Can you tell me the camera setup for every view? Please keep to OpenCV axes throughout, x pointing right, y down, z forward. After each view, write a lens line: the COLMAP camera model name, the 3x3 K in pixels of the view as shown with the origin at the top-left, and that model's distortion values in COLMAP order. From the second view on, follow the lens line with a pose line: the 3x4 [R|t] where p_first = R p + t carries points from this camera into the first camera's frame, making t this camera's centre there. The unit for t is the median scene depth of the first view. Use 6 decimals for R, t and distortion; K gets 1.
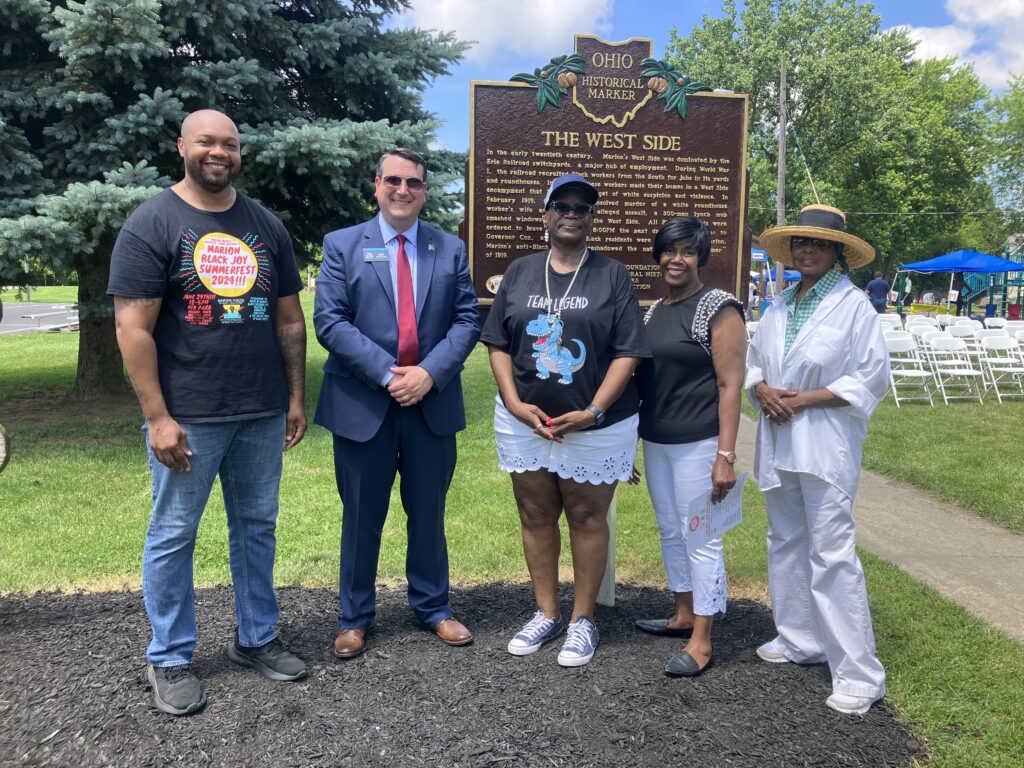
lens RADIAL K [[859.1, 0, 520.6], [0, 859.1, 380.1], [0, 0, 1]] dist [0.059530, -0.061790]
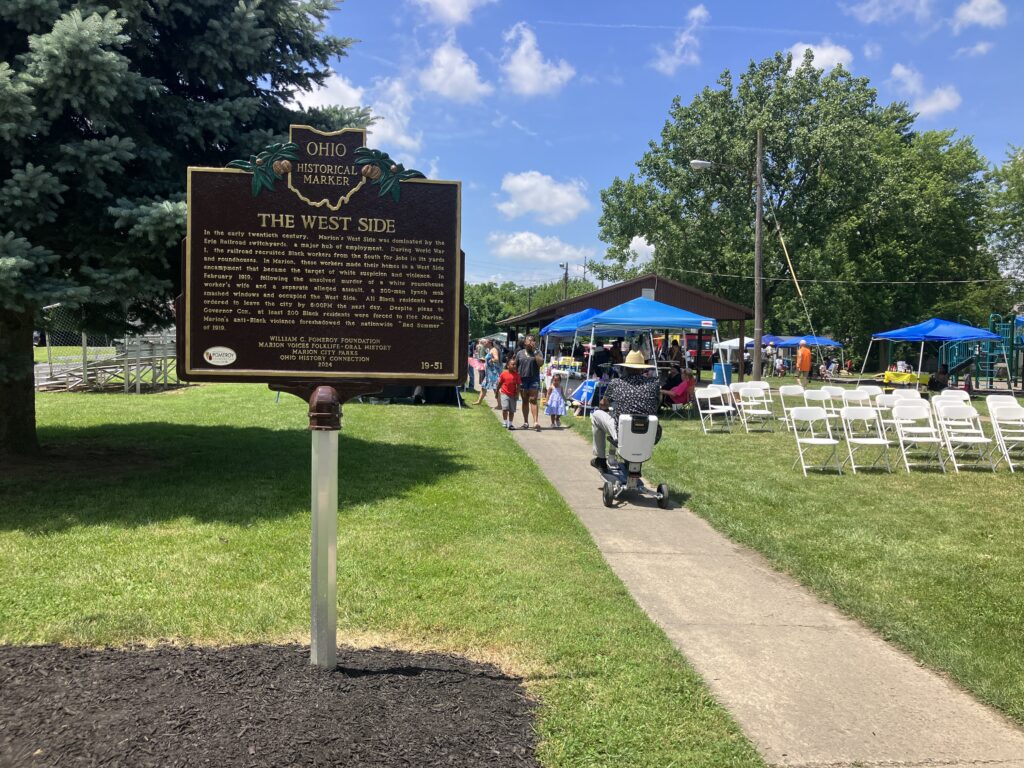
lens RADIAL K [[858.0, 0, 519.0], [0, 858.0, 390.8], [0, 0, 1]] dist [0.051717, -0.061325]
pose [[0.999666, 0.011816, -0.022968, 0.365357], [-0.013145, 0.998195, -0.058597, -0.011124], [0.022234, 0.058879, 0.998017, -0.042876]]
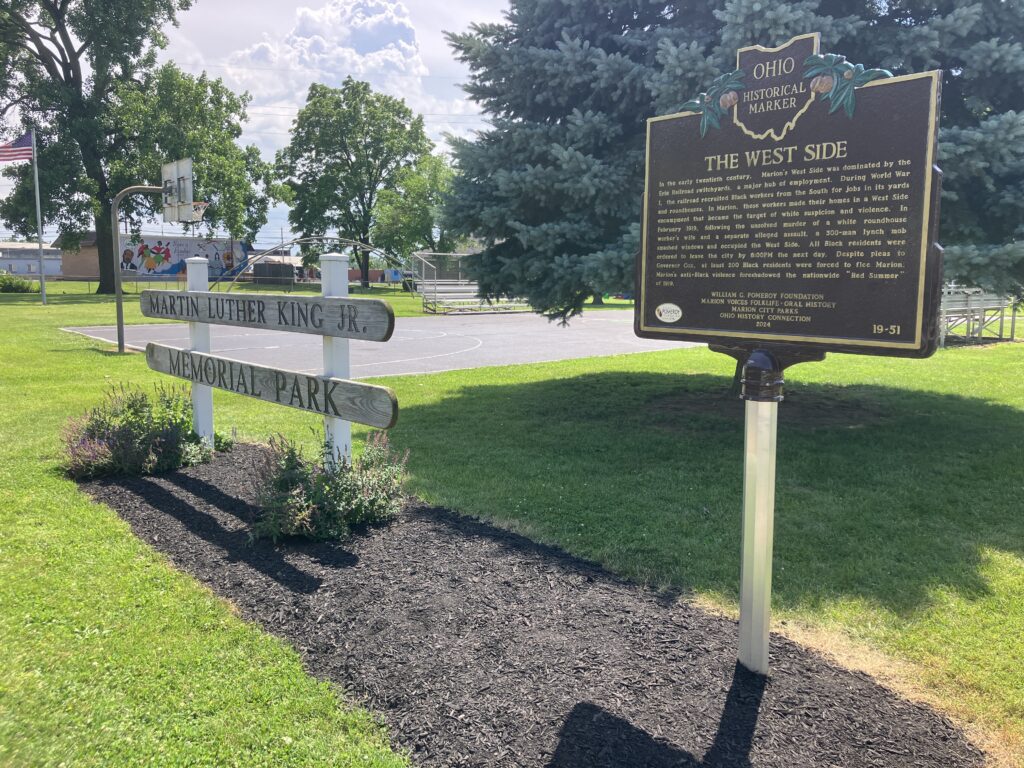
lens RADIAL K [[854.3, 0, 512.7], [0, 854.3, 386.1], [0, 0, 1]] dist [0.020777, -0.034202]
pose [[0.547700, 0.096310, -0.831113, 0.717502], [-0.096279, 0.994009, 0.051739, -0.058762], [0.831117, 0.051681, 0.553691, 0.289450]]
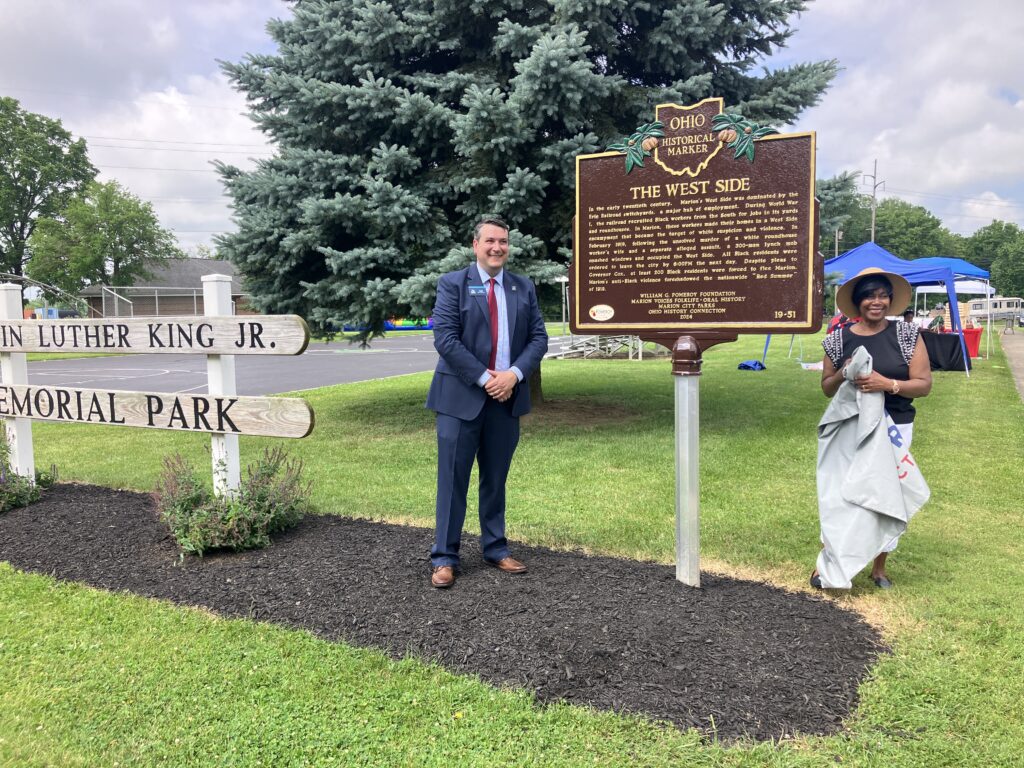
lens RADIAL K [[851.5, 0, 505.3], [0, 851.5, 406.0], [0, 0, 1]] dist [0.059361, -0.100060]
pose [[0.810208, 0.037932, -0.584914, 0.596278], [-0.038709, 0.999188, 0.011180, 0.017910], [0.584864, 0.013583, 0.811018, -0.097232]]
